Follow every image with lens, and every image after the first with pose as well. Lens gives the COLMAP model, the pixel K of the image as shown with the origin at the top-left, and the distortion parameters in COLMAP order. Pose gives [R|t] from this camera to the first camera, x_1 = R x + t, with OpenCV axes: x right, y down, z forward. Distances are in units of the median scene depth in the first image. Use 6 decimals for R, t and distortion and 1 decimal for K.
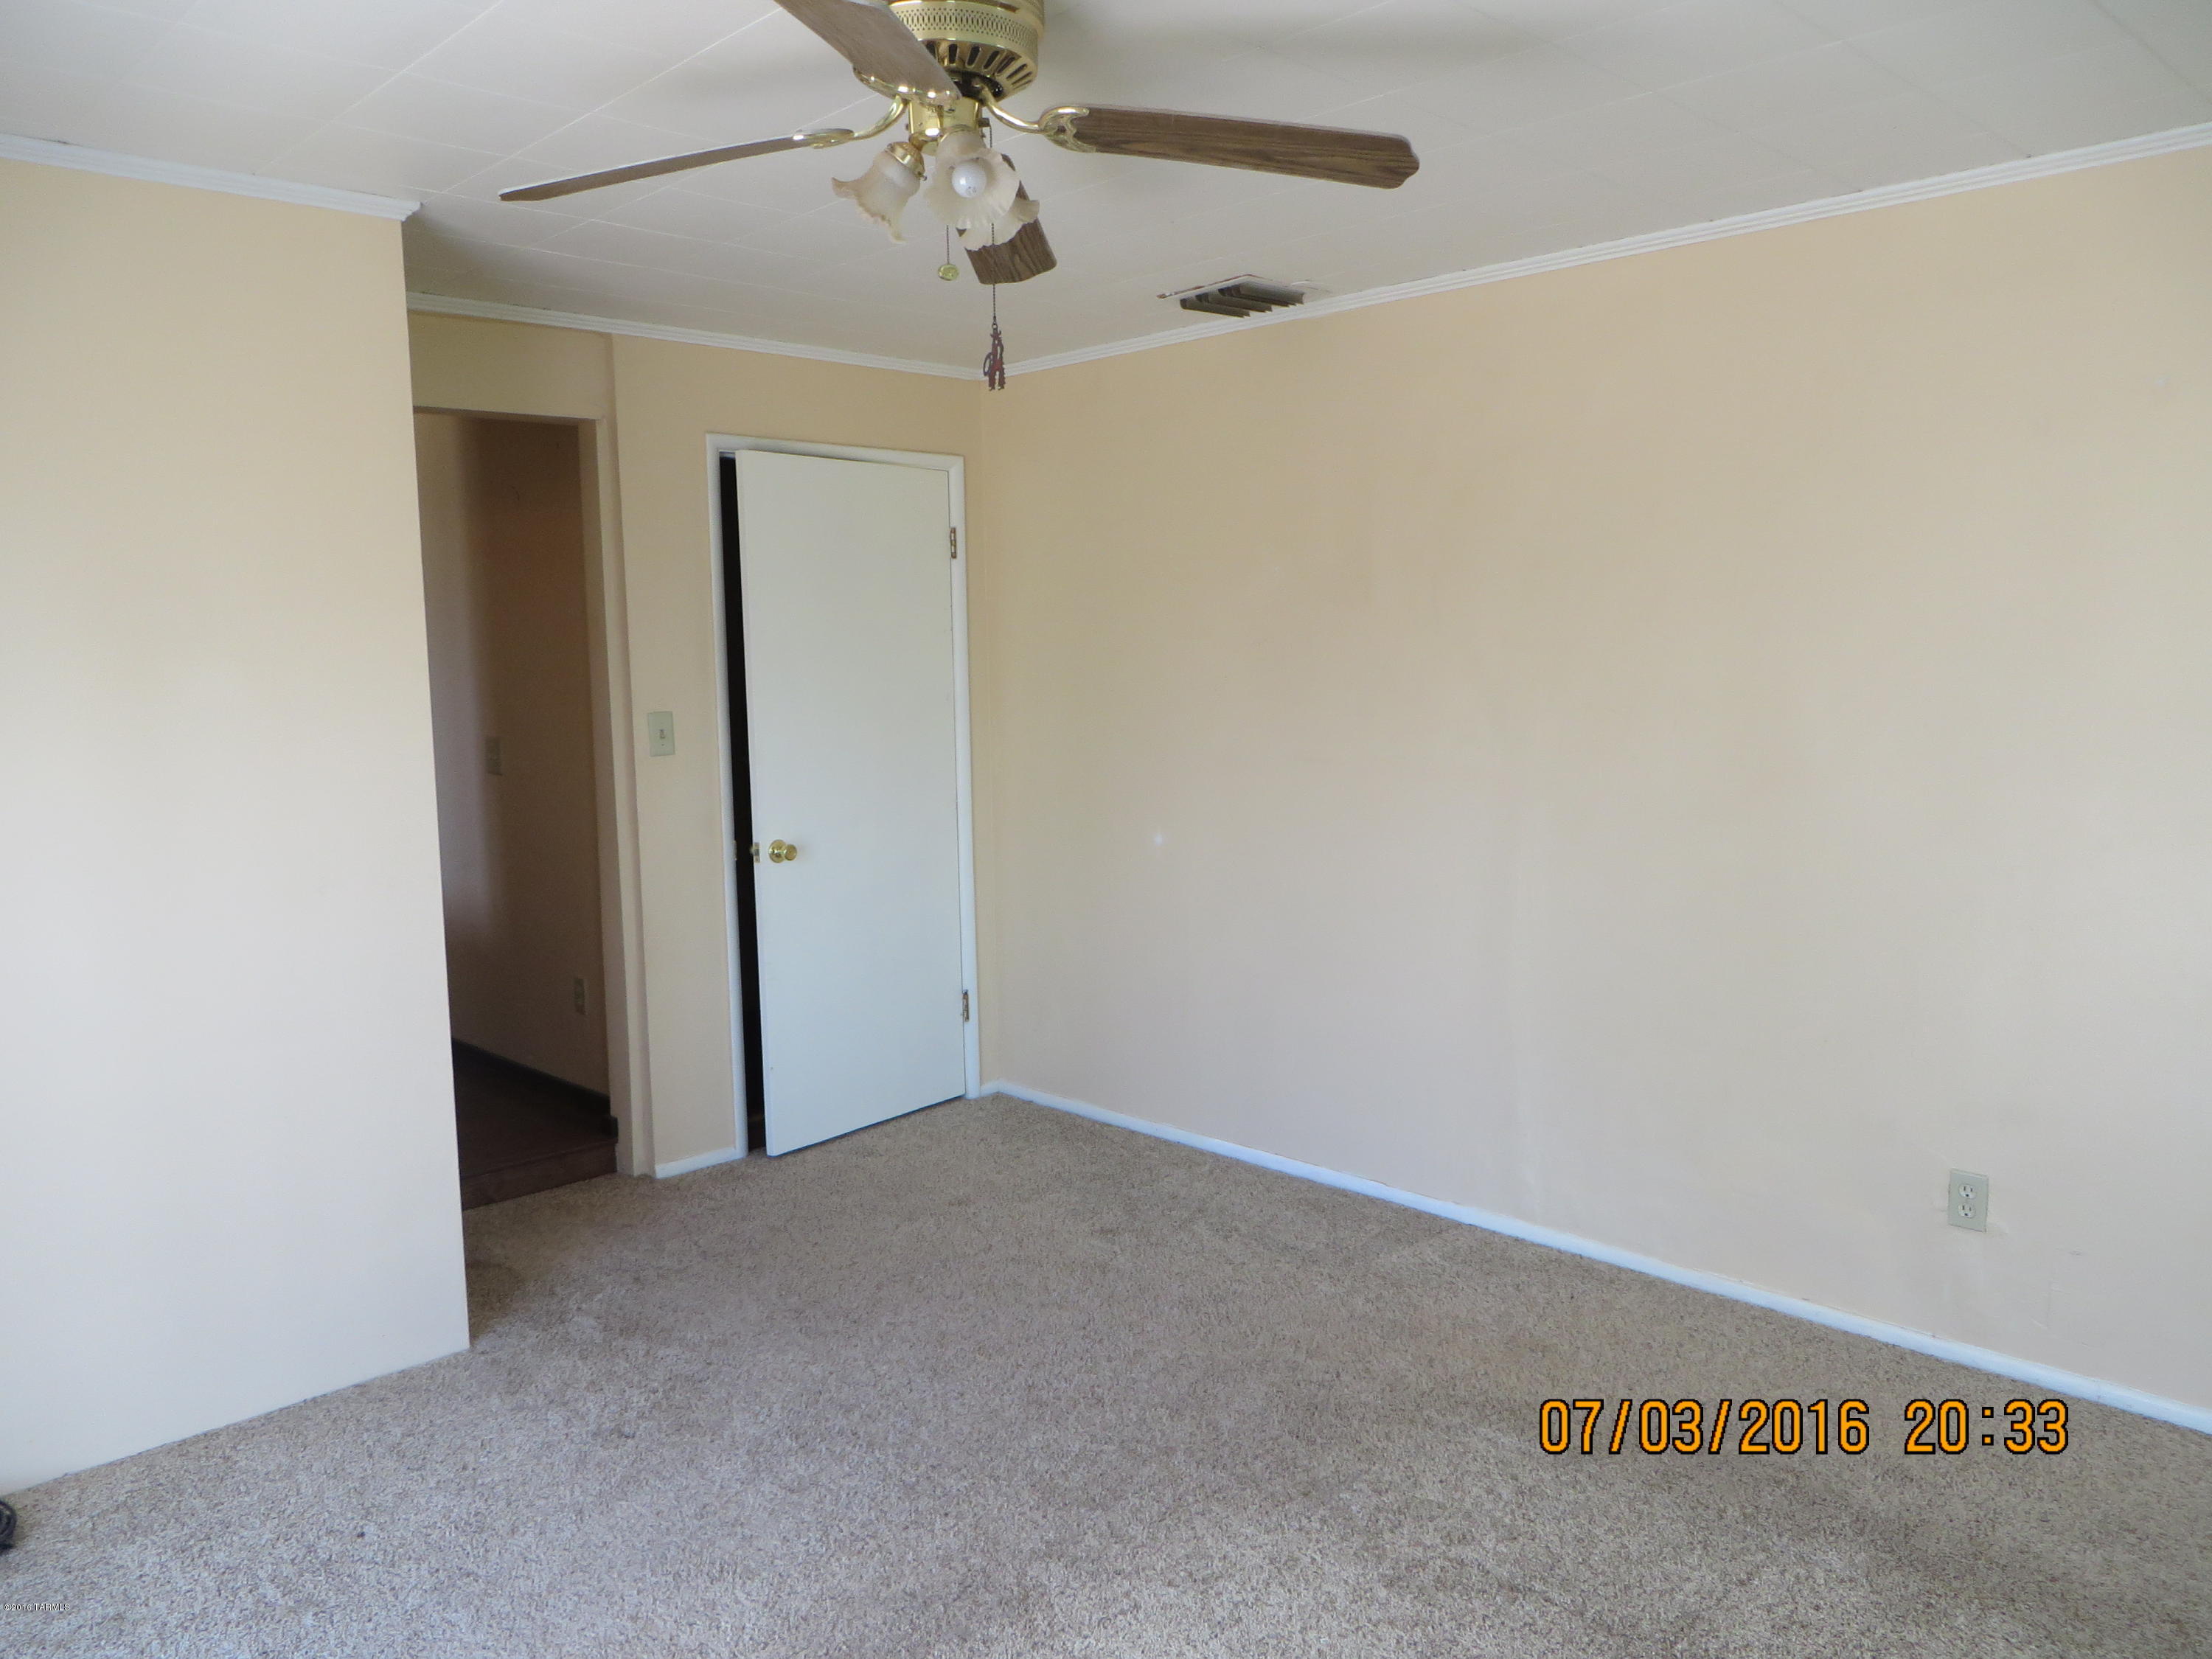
lens RADIAL K [[1672.8, 0, 1101.7], [0, 1672.8, 839.0], [0, 0, 1]] dist [-0.014656, 0.008530]
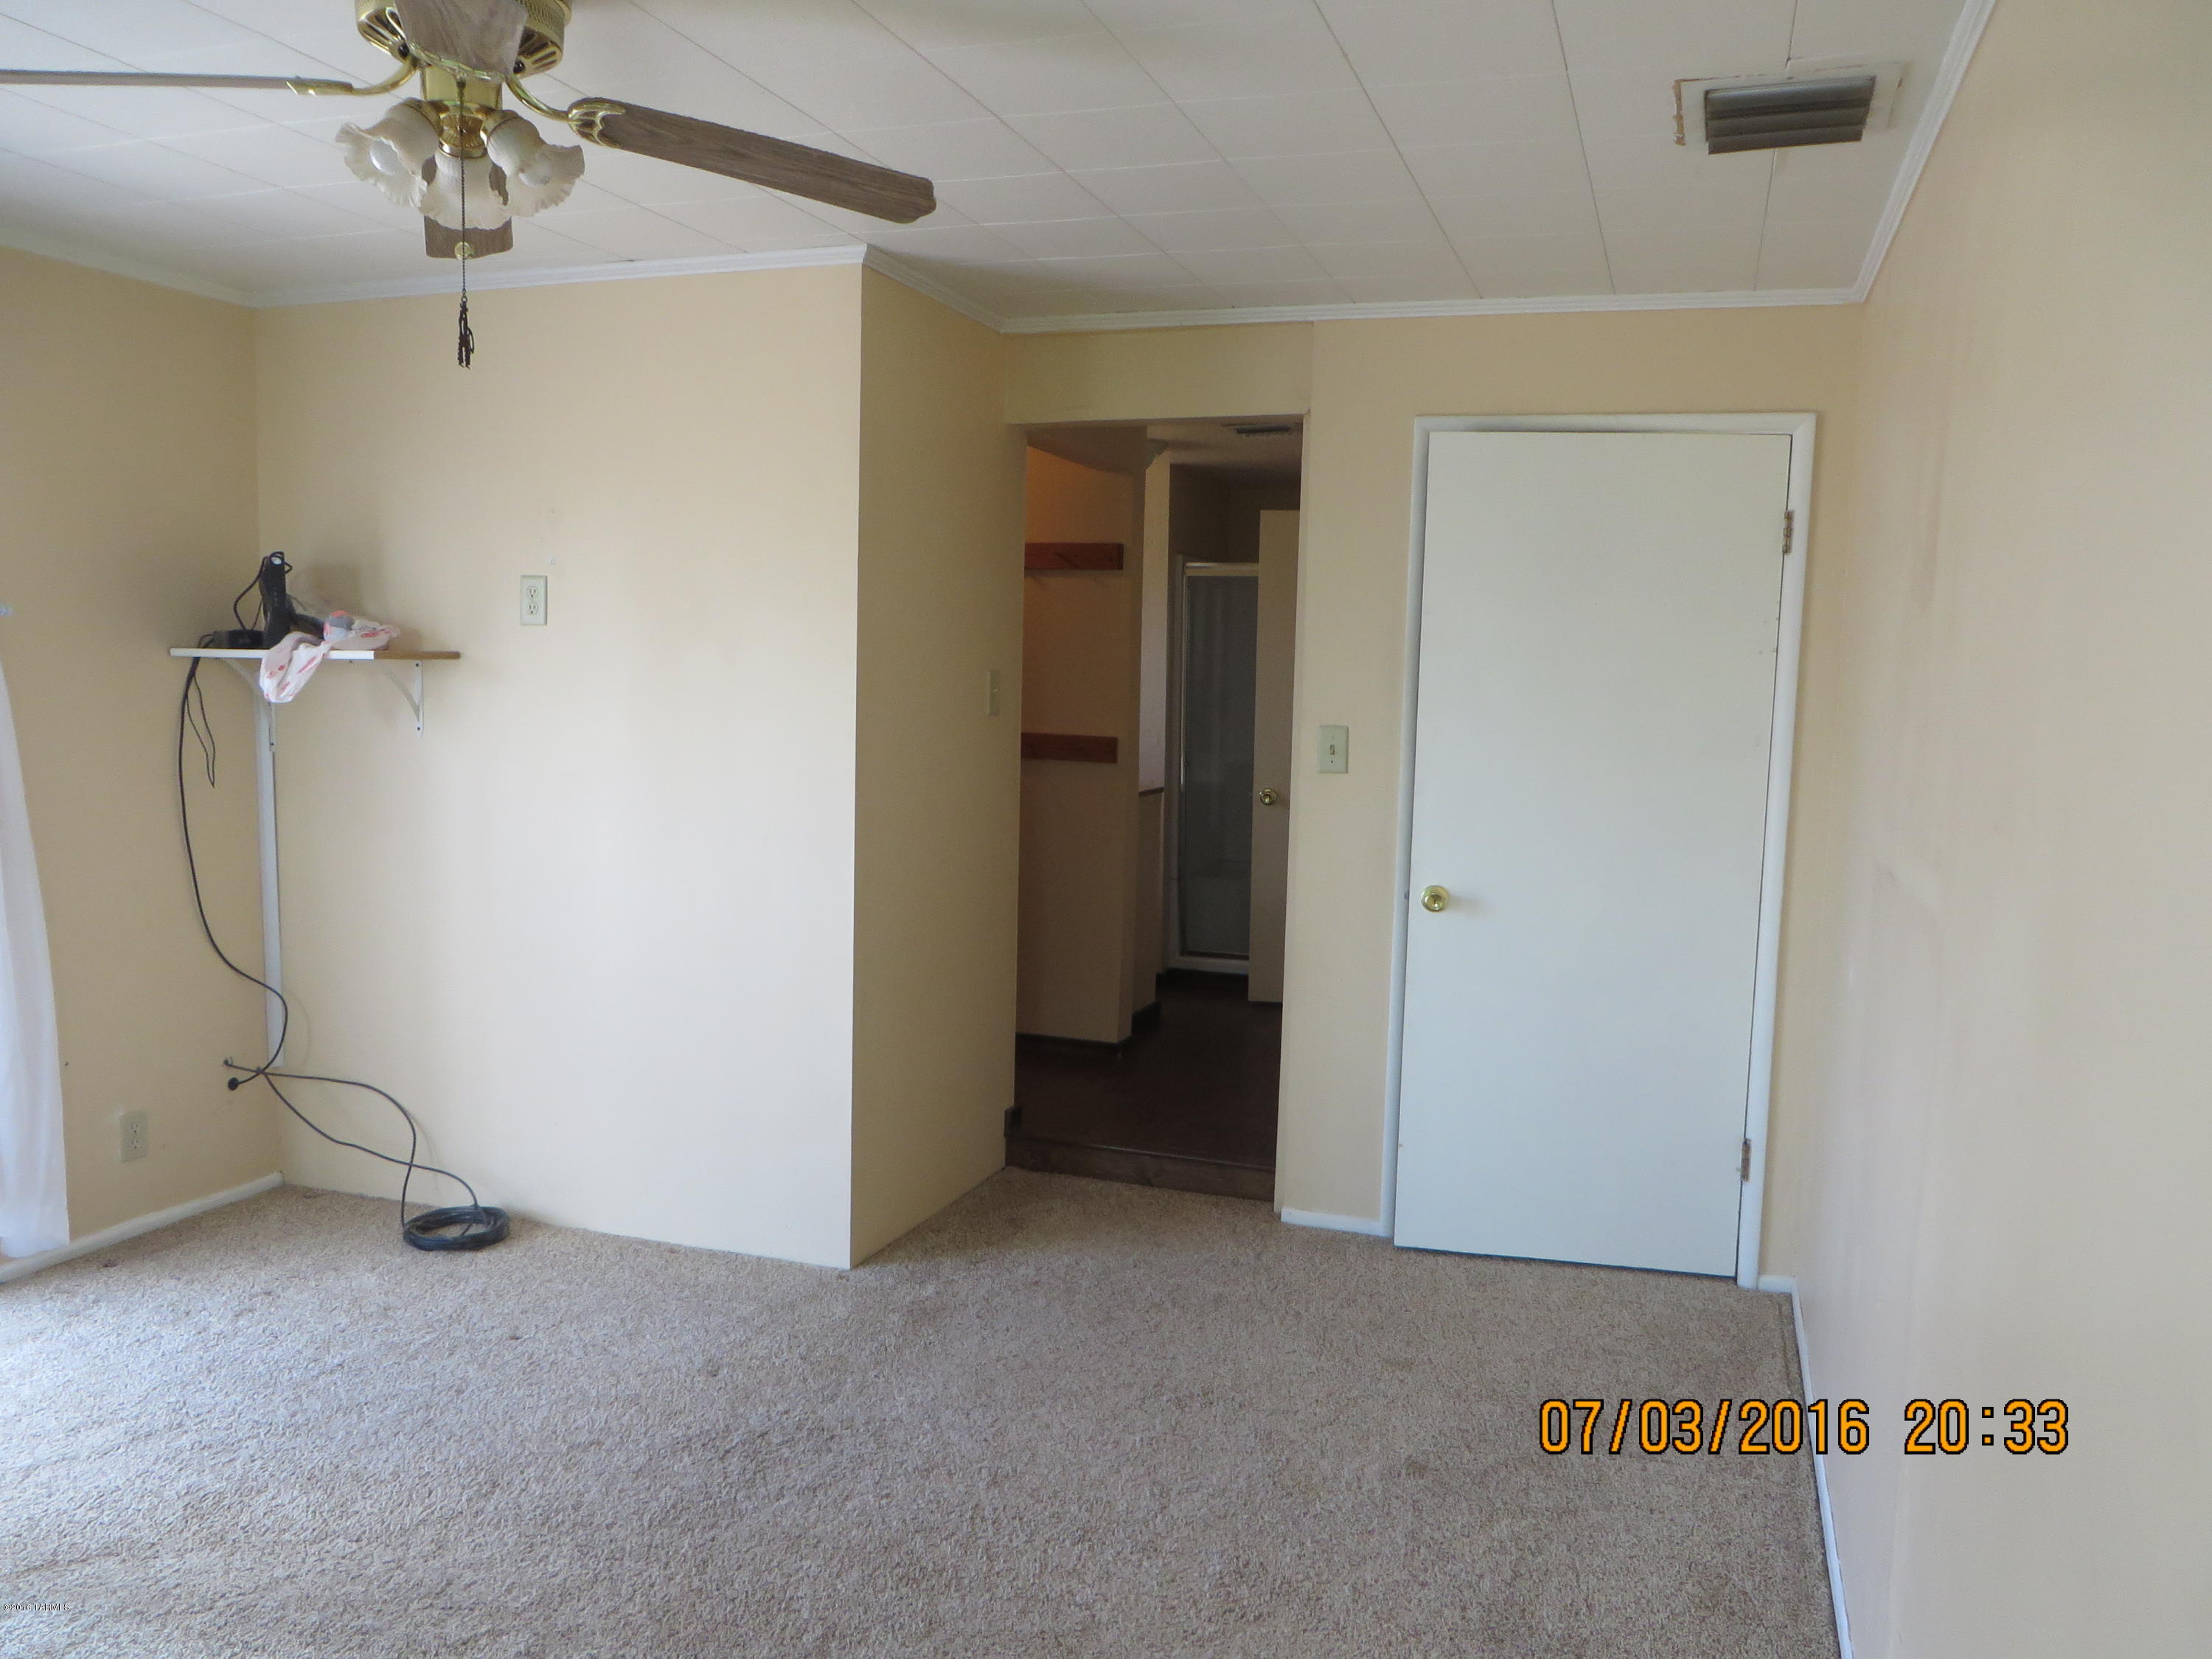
lens RADIAL K [[1672.8, 0, 1106.3], [0, 1672.8, 822.4], [0, 0, 1]] dist [-0.014656, 0.008530]
pose [[0.455783, 0.116155, -0.882479, 0.486818], [-0.138226, 0.988657, 0.058740, -0.059092], [0.879292, 0.095209, 0.466669, 0.455851]]
